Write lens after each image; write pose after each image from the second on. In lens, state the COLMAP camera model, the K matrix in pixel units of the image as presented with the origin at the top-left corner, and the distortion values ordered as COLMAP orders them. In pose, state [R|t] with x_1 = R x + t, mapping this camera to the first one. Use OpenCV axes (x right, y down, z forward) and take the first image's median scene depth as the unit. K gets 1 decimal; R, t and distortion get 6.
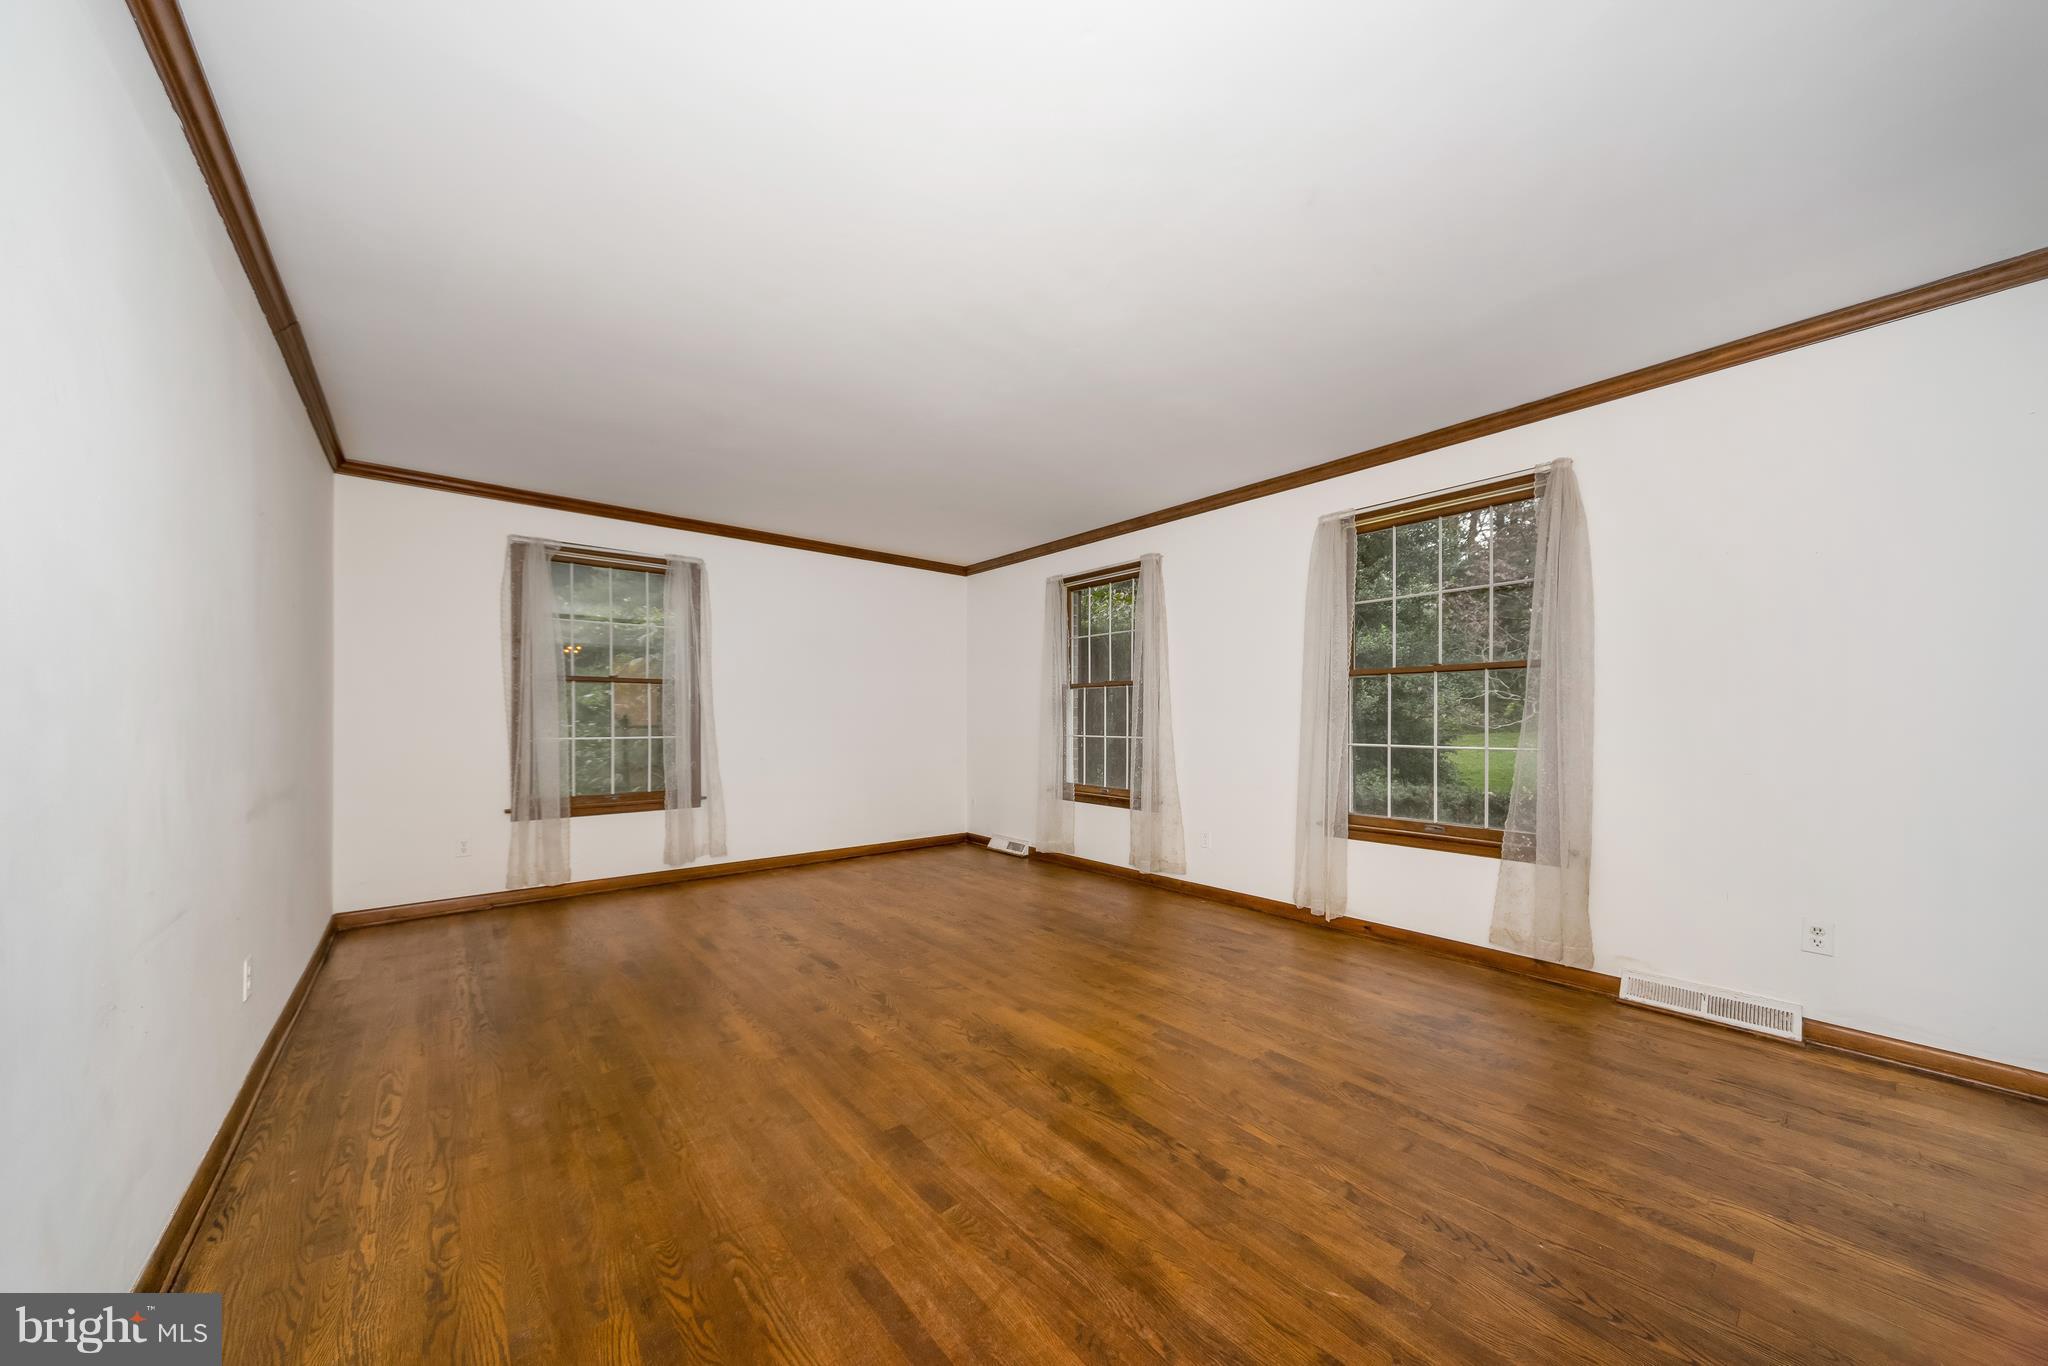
lens RADIAL K [[708.3, 0, 1024.8], [0, 708.3, 720.9], [0, 0, 1]] dist [0.017152, -0.000026]
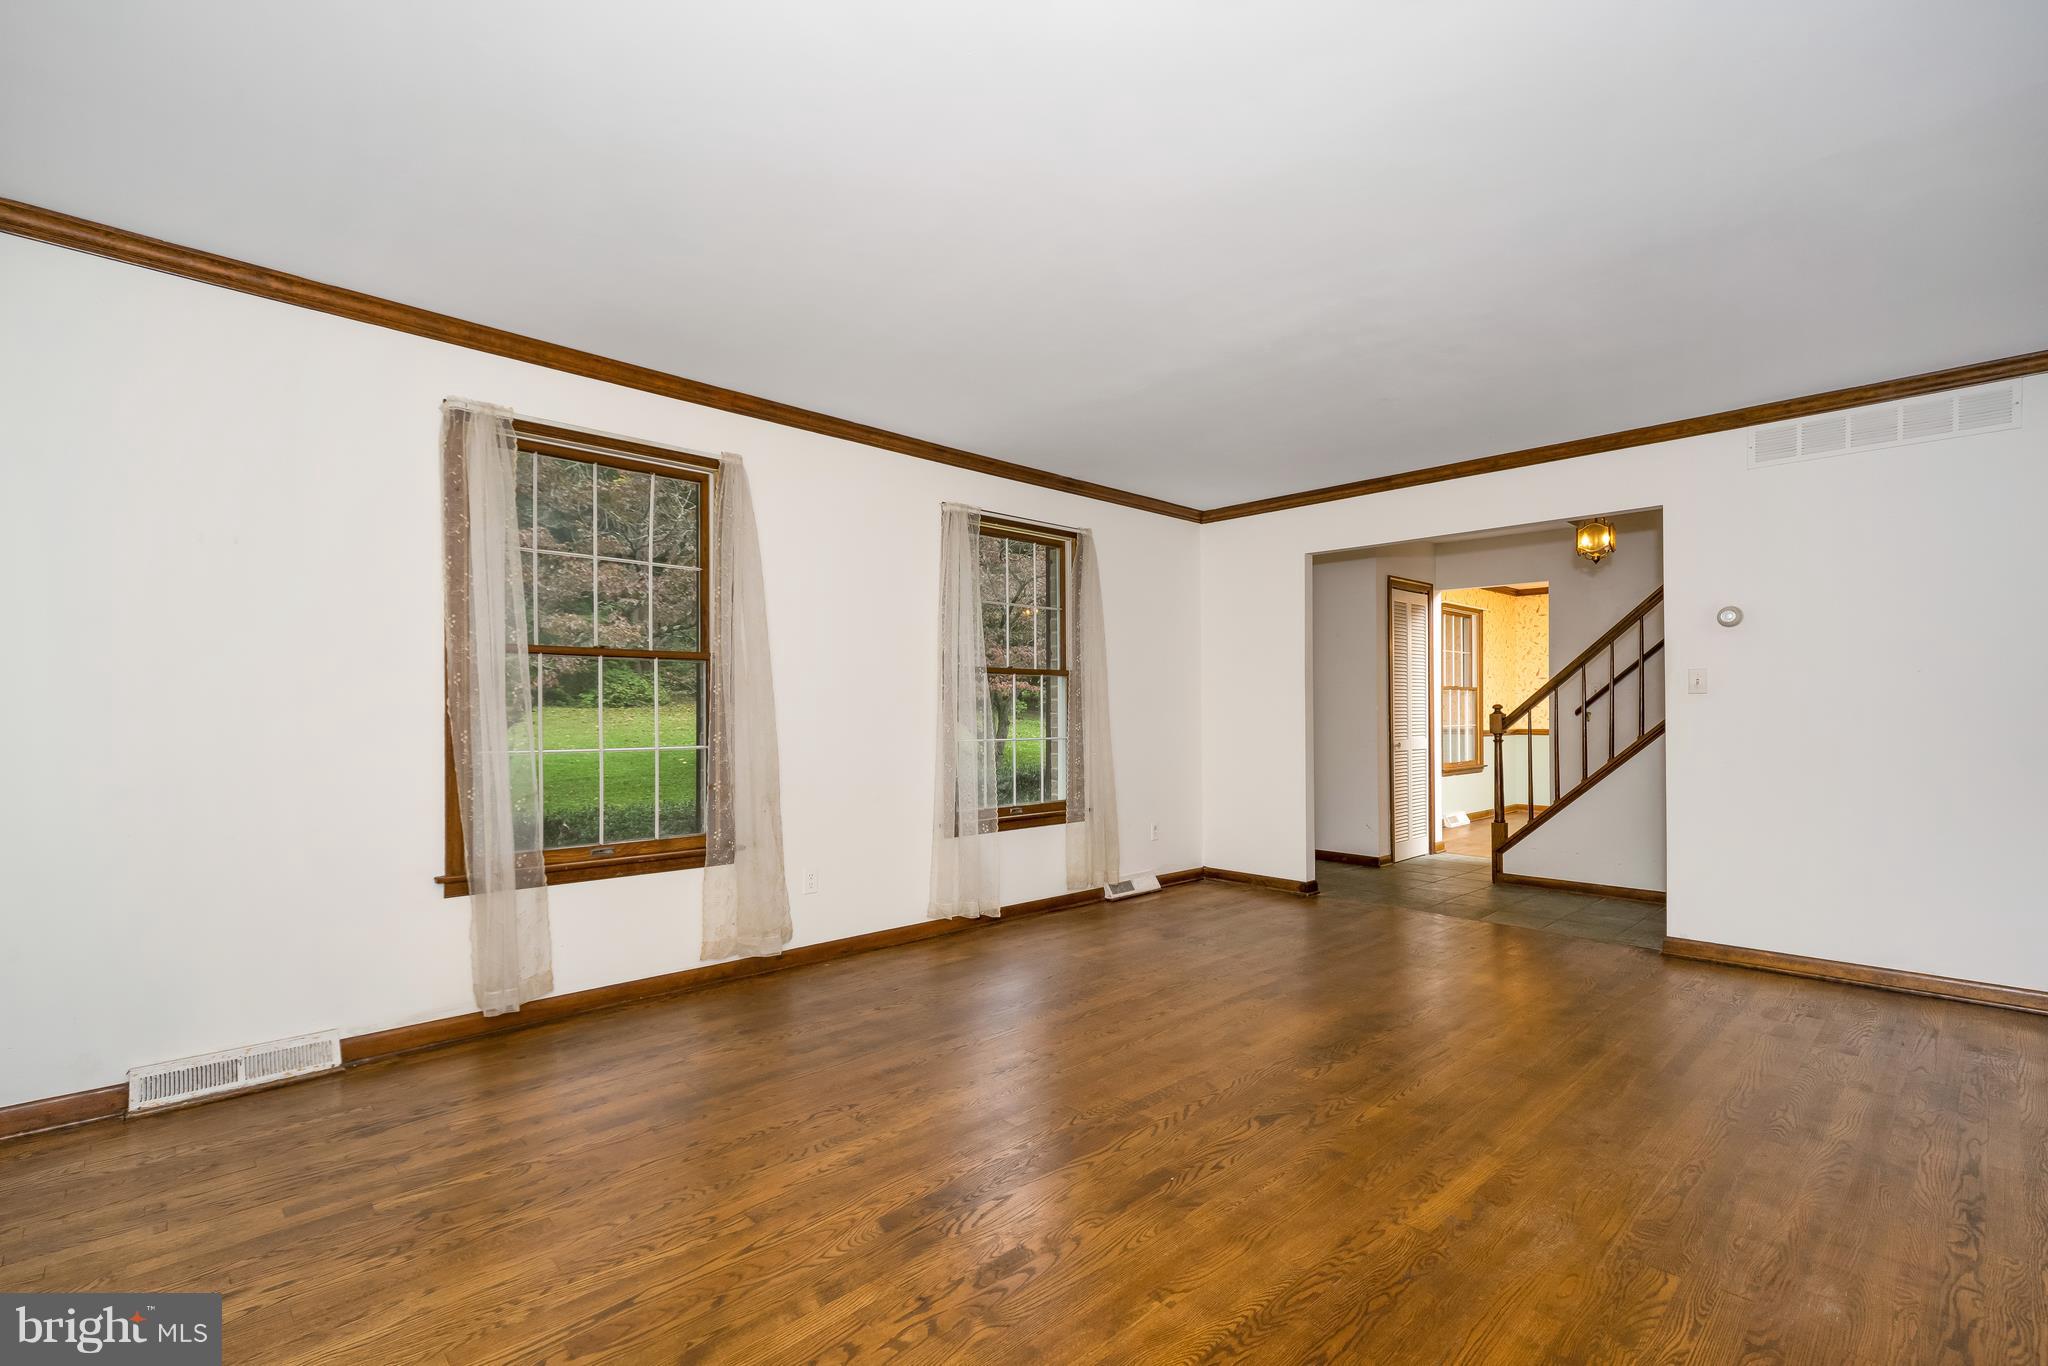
lens RADIAL K [[935.6, 0, 1022.6], [0, 935.6, 714.2], [0, 0, 1]] dist [0.002951, 0.000161]
pose [[-0.080813, -0.000422, 0.996729, -0.799787], [0.006794, 0.999976, 0.000975, -0.003856], [-0.996706, 0.006851, -0.080808, 0.961435]]
